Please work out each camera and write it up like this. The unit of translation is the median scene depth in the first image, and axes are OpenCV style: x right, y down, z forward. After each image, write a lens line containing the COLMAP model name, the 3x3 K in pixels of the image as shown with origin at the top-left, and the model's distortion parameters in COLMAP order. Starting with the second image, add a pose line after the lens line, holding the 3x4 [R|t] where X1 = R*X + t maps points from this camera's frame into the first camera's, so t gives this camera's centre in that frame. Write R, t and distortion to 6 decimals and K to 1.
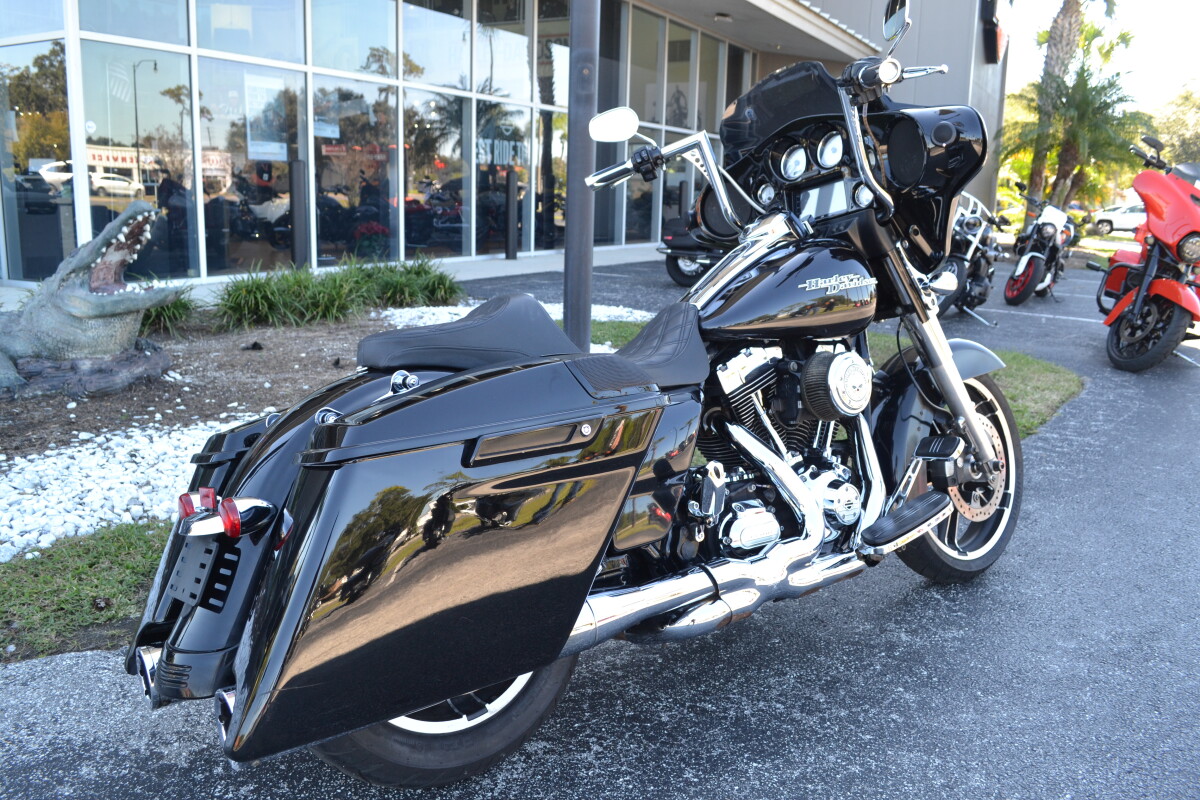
lens RADIAL K [[970.9, 0, 600.0], [0, 970.9, 400.0], [0, 0, 1]] dist [-0.066012, 0.000296]
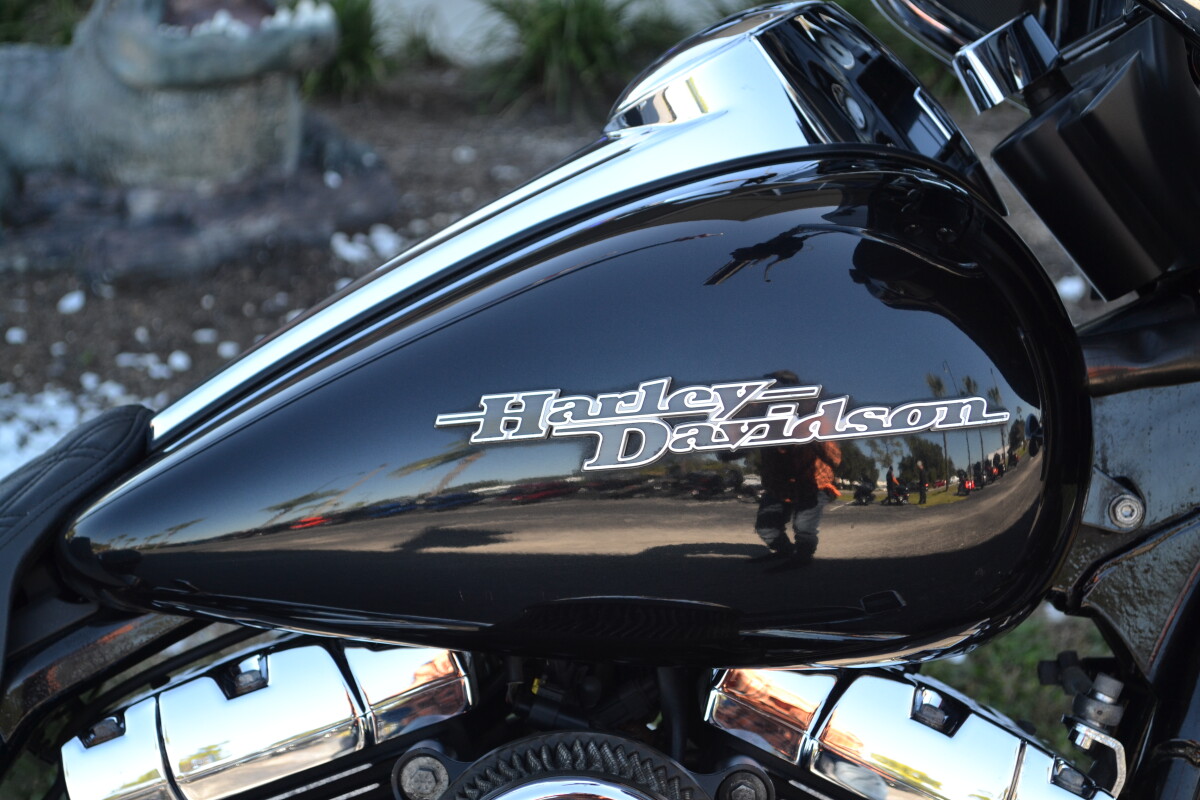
lens RADIAL K [[2458.0, 0, 600.0], [0, 2458.0, 400.0], [0, 0, 1]] dist [0.035501, -0.490548]
pose [[0.786302, 0.139179, -0.601962, 0.263318], [-0.091158, 0.989768, 0.109769, -0.087102], [0.611081, -0.031438, 0.790944, 0.281922]]
